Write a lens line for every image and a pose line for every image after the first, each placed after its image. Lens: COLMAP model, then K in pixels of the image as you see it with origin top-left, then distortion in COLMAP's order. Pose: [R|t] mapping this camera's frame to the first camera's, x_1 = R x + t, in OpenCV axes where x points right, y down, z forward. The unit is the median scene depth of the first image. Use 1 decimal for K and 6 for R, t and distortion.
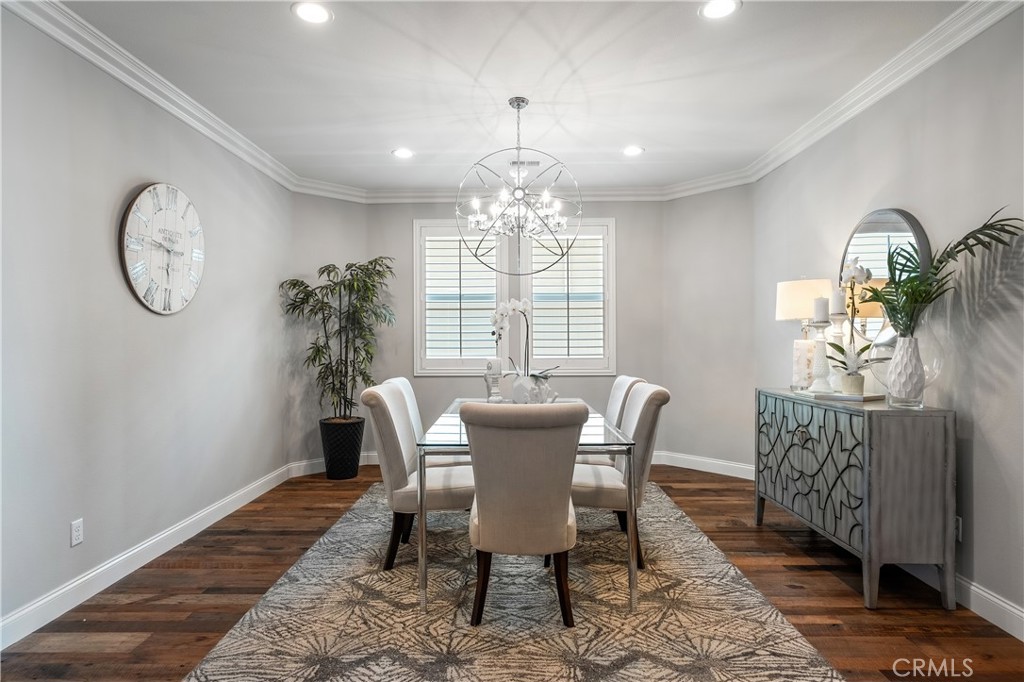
lens RADIAL K [[557.6, 0, 506.3], [0, 557.6, 342.1], [0, 0, 1]] dist [0.002471, 0.002562]
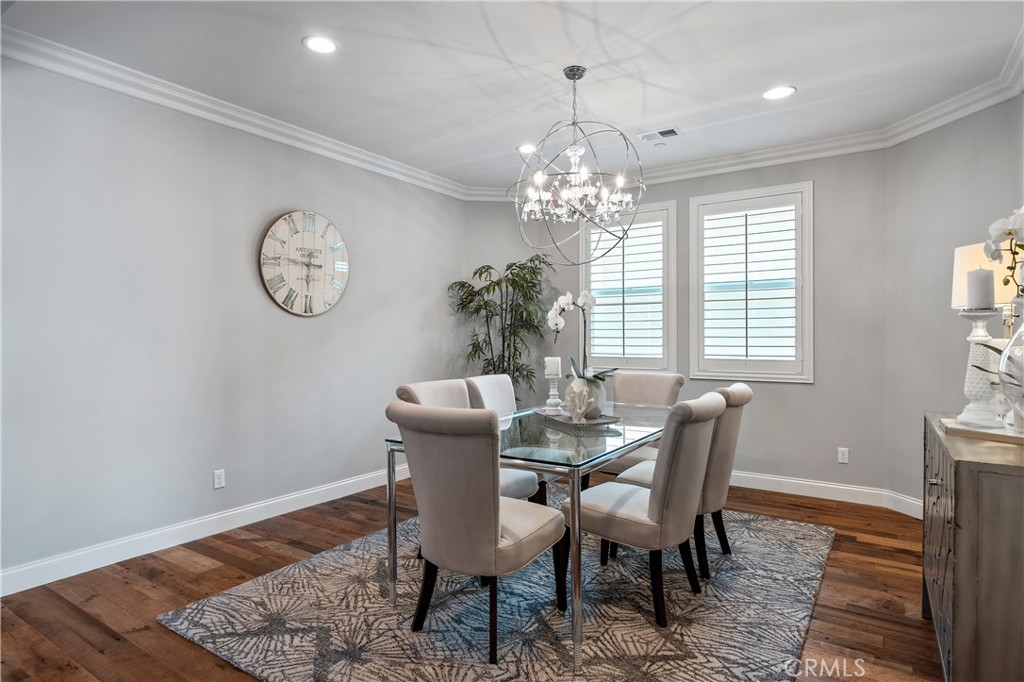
lens RADIAL K [[557.6, 0, 511.0], [0, 557.6, 341.9], [0, 0, 1]] dist [0.002471, 0.002562]
pose [[0.842353, 0.007329, -0.538877, 0.443703], [-0.003978, 0.999965, 0.007382, -0.003167], [0.538912, -0.004074, 0.842352, 0.198611]]
